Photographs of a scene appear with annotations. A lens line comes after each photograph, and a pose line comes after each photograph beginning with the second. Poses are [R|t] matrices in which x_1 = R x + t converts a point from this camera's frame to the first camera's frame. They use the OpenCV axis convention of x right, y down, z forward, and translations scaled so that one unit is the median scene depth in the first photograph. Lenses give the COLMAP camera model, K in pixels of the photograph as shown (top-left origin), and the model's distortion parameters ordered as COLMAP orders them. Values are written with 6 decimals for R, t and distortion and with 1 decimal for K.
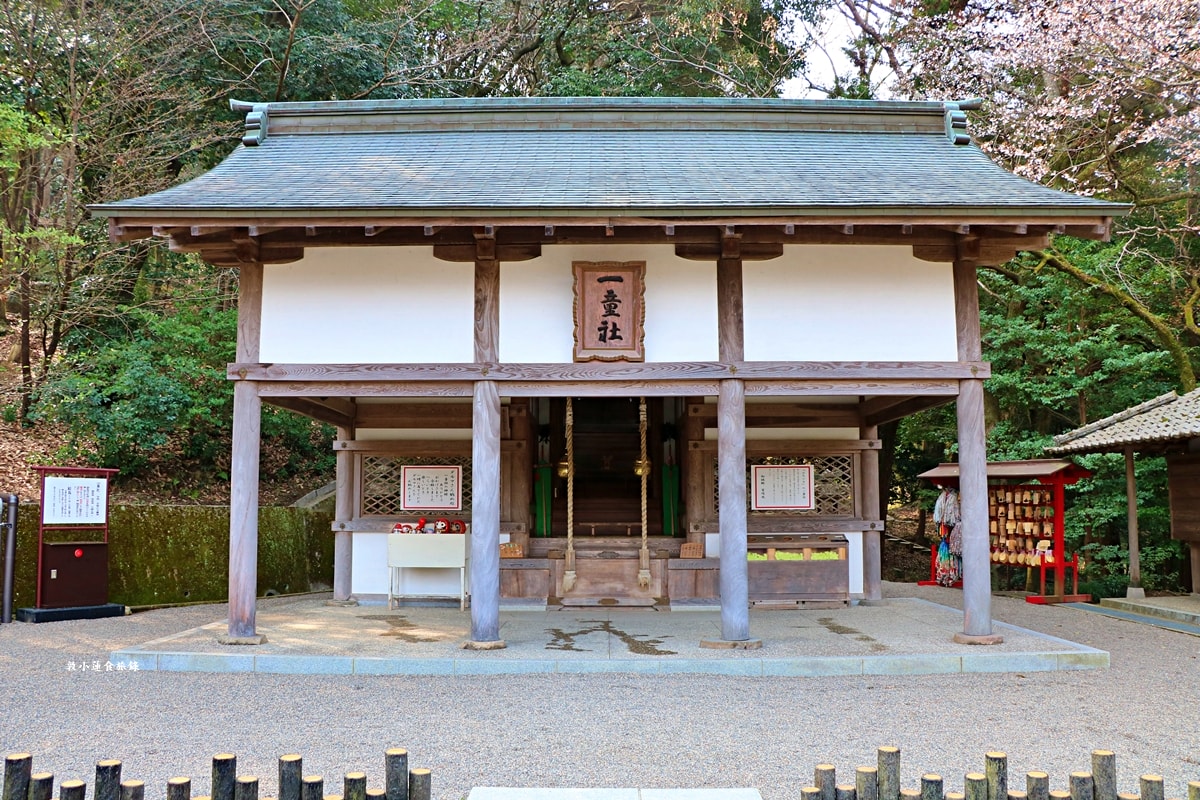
lens RADIAL K [[1008.2, 0, 600.0], [0, 1008.2, 400.0], [0, 0, 1]] dist [-0.159744, 0.008978]
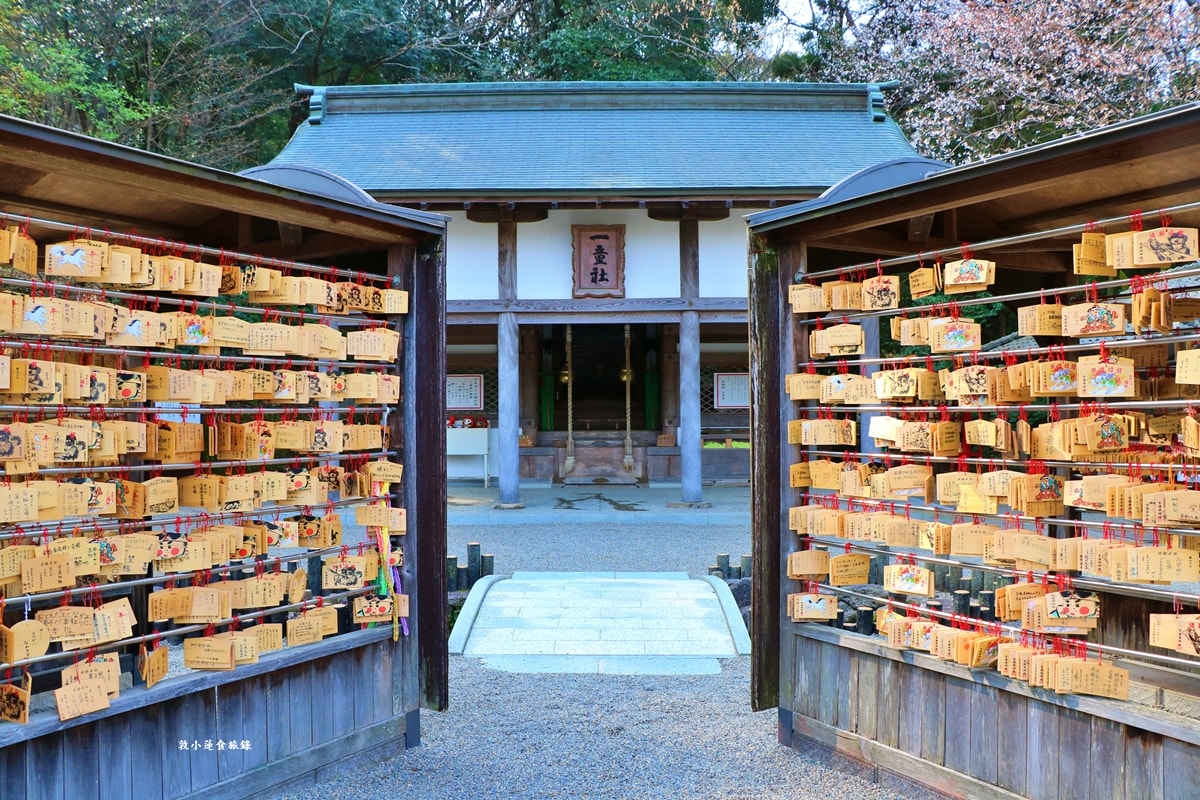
lens RADIAL K [[1008.2, 0, 600.0], [0, 1008.2, 400.0], [0, 0, 1]] dist [-0.159744, 0.008978]
pose [[0.999986, -0.004084, 0.003216, 0.004680], [0.003762, 0.995508, 0.094605, -0.024541], [-0.003588, -0.094592, 0.995510, -0.296648]]
